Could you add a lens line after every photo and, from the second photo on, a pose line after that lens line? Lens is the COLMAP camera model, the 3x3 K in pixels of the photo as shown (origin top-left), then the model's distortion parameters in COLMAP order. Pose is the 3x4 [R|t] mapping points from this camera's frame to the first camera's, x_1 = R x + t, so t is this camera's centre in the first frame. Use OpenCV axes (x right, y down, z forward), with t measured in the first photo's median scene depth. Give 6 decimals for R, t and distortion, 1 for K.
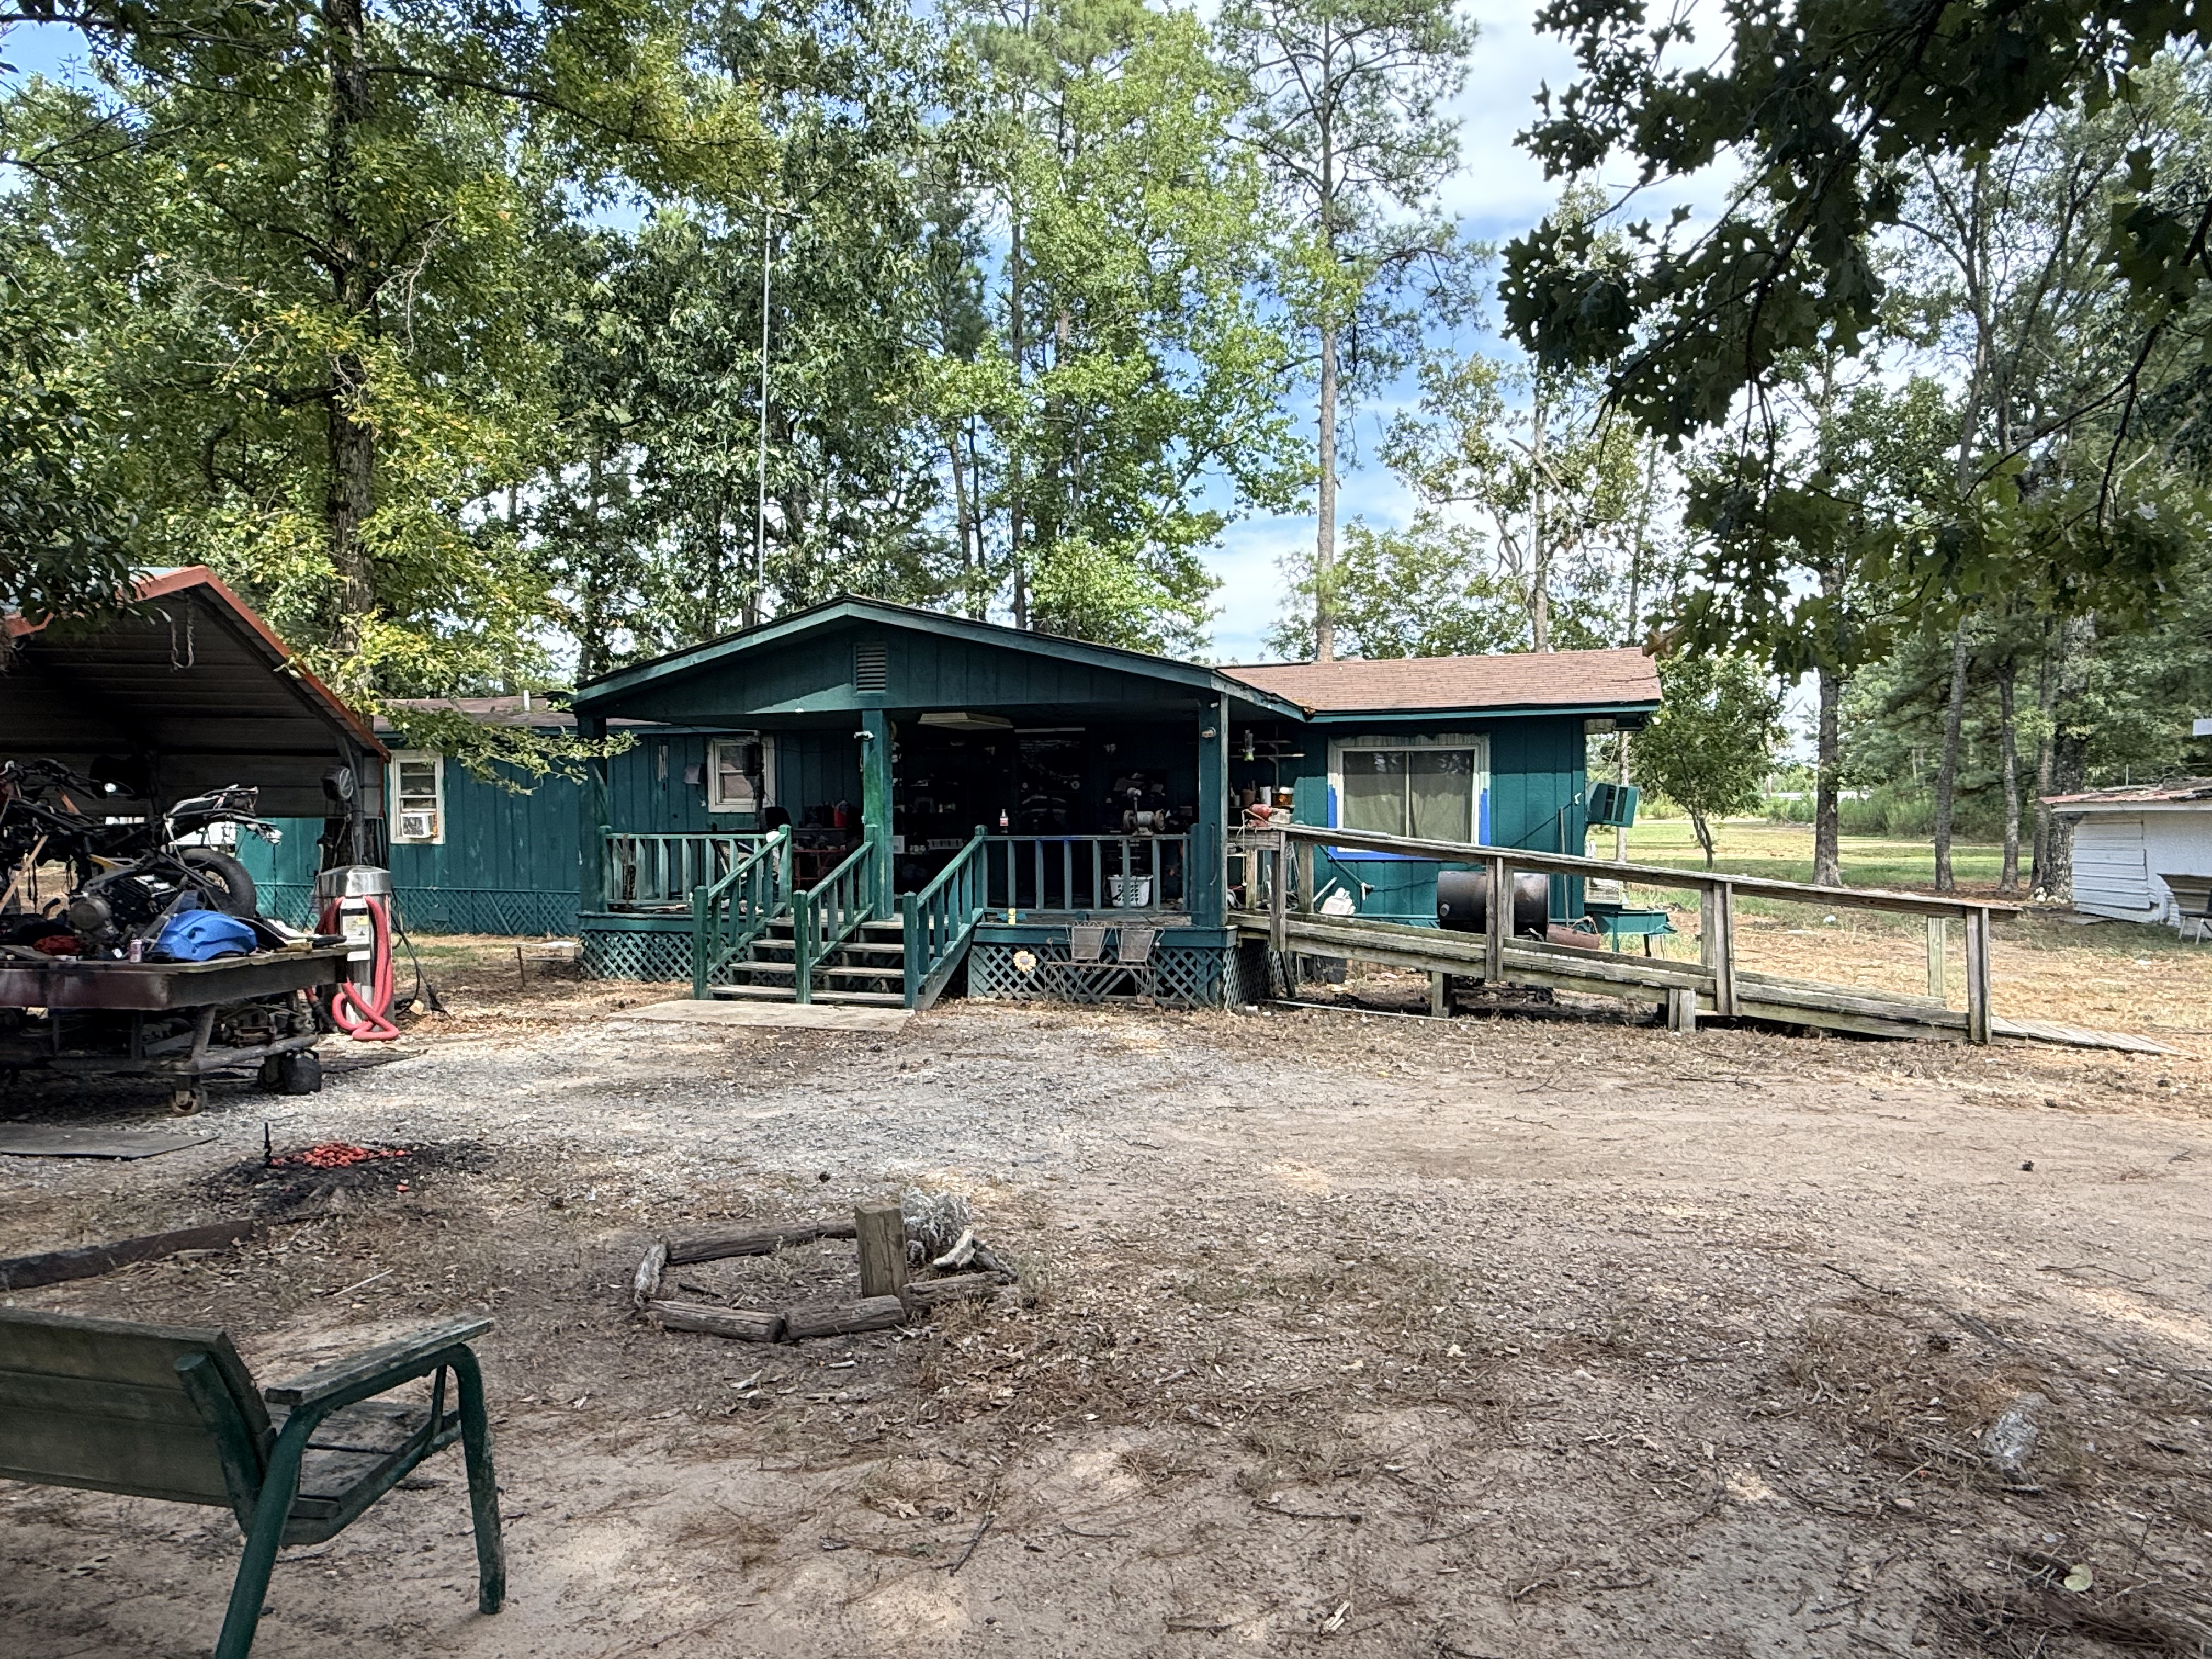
lens RADIAL K [[1362.3, 0, 1112.9], [0, 1362.3, 835.7], [0, 0, 1]] dist [0.007388, 0.001357]
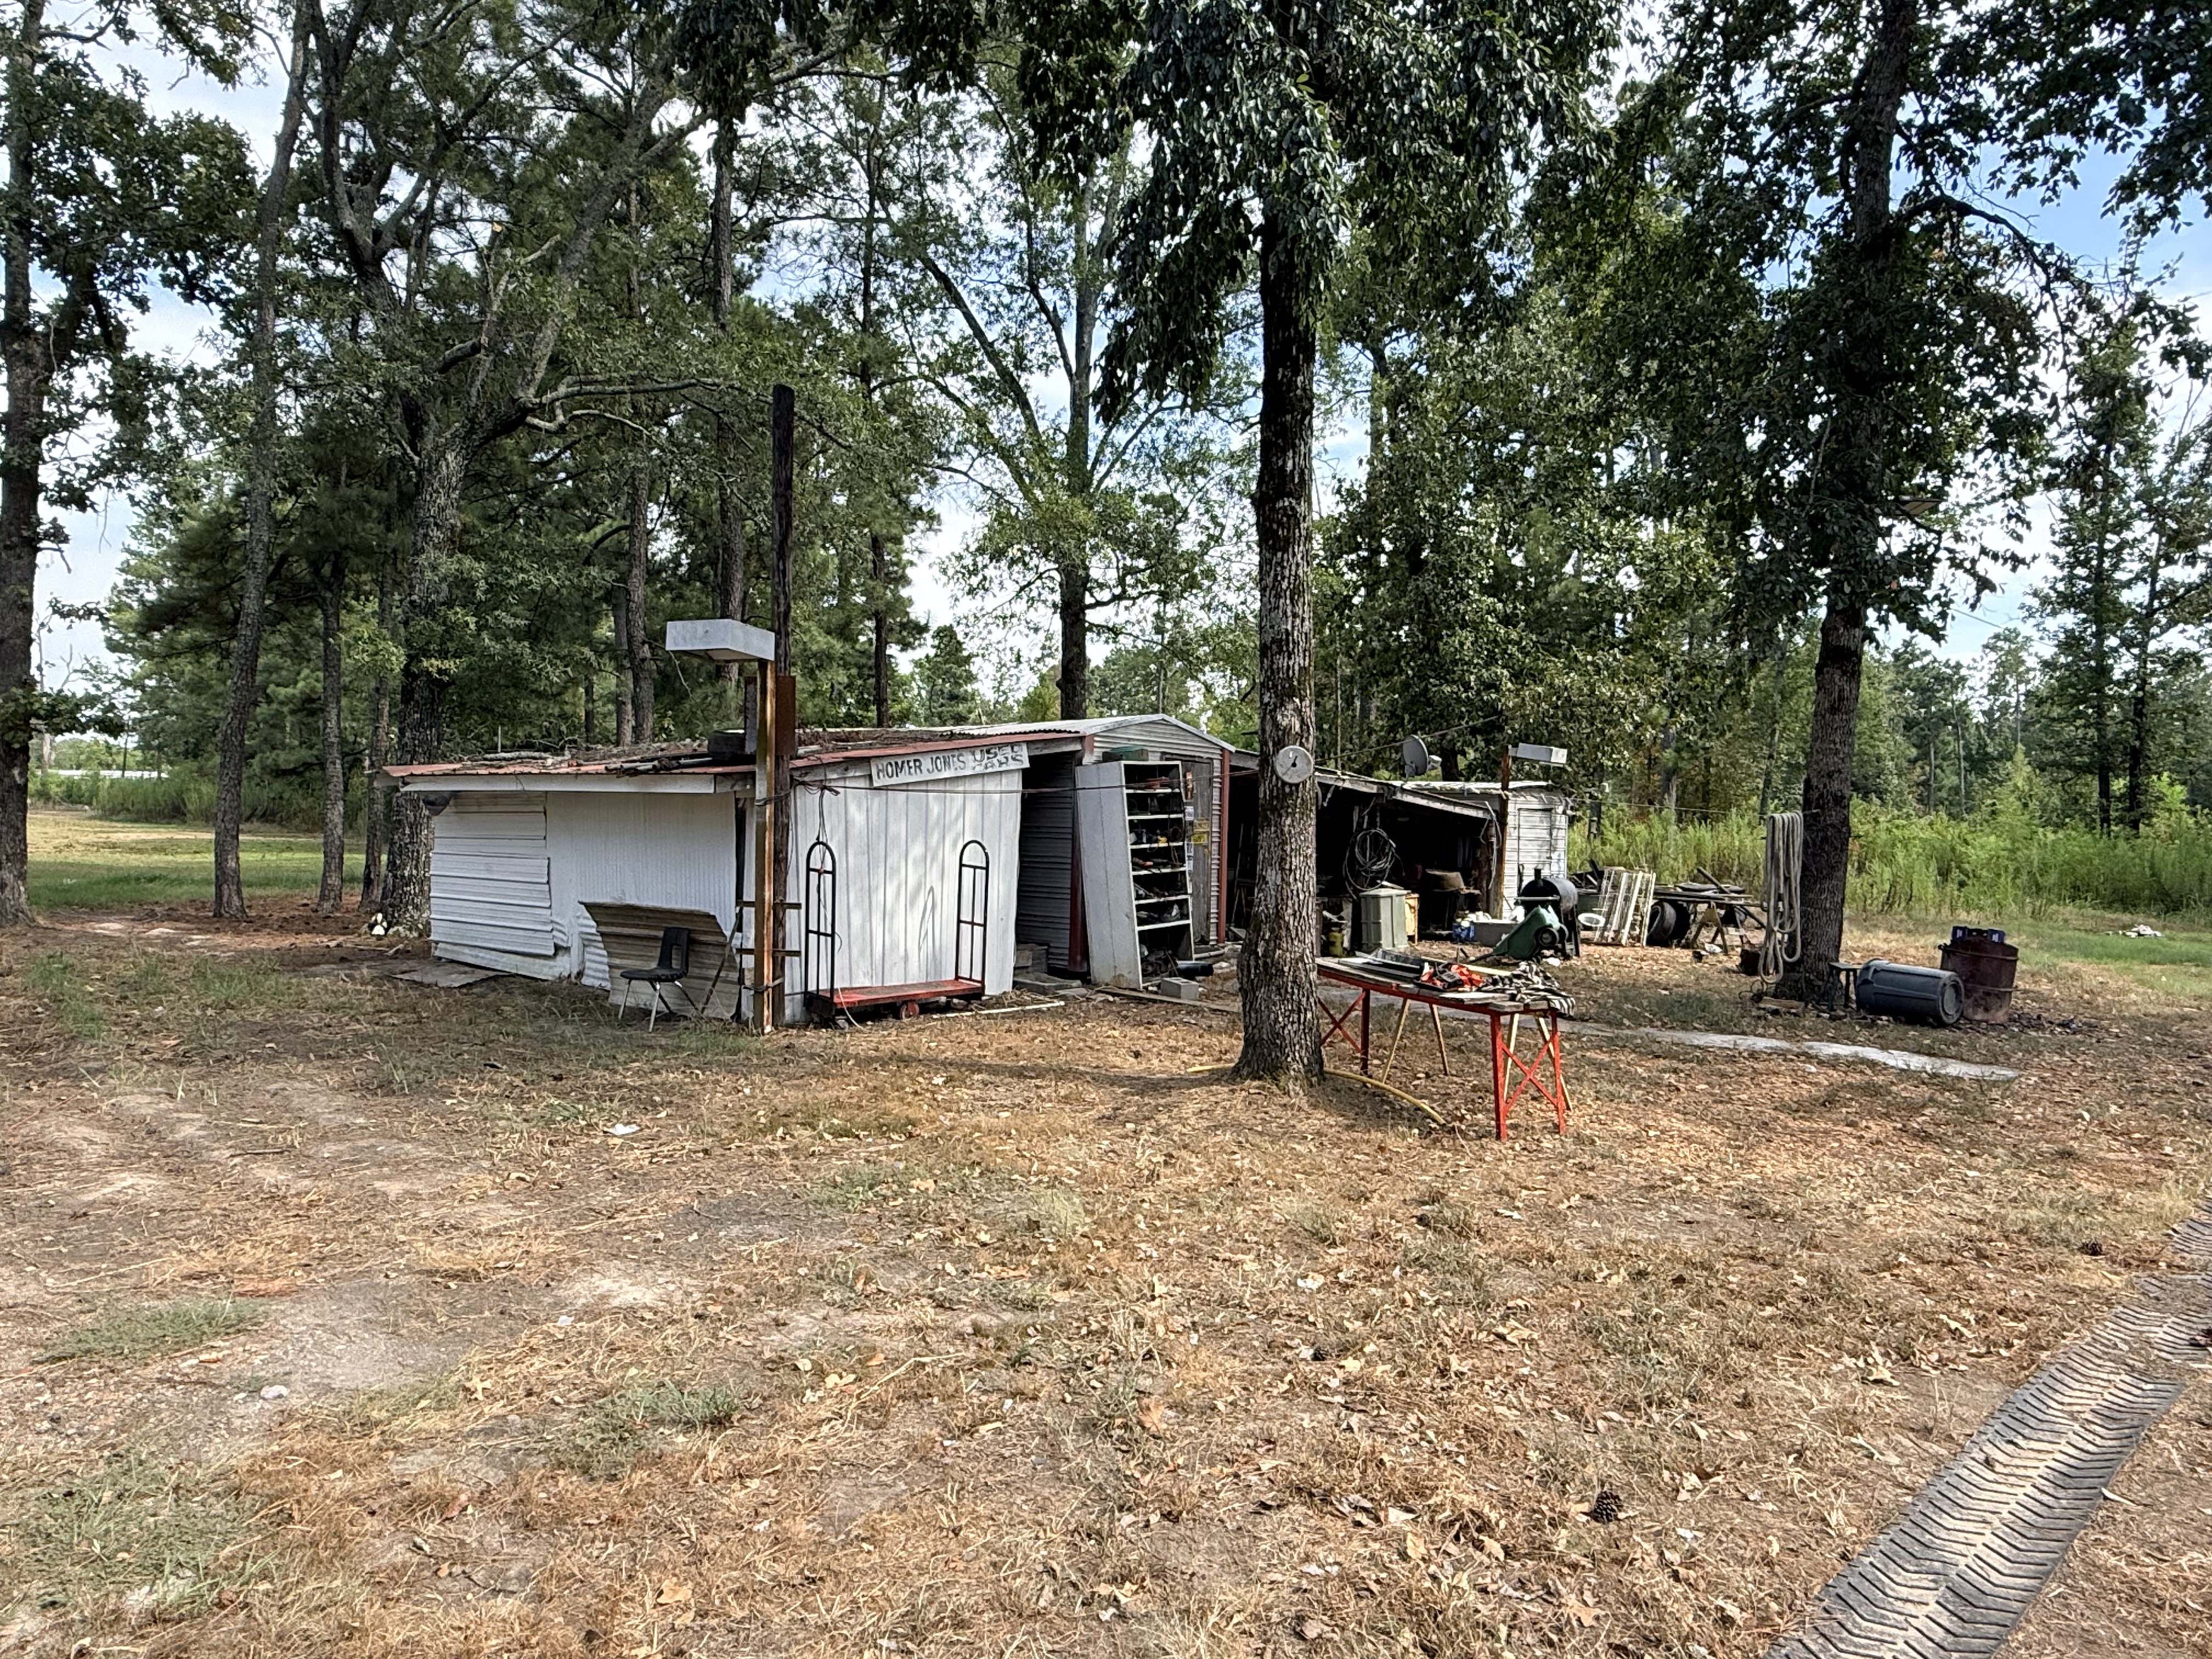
lens RADIAL K [[1362.3, 0, 1112.9], [0, 1362.3, 836.4], [0, 0, 1]] dist [0.007388, 0.001357]
pose [[0.451912, 0.005973, 0.892043, 0.280728], [-0.015421, 0.999880, 0.001117, -0.002904], [-0.891929, -0.014261, 0.451950, 0.430914]]
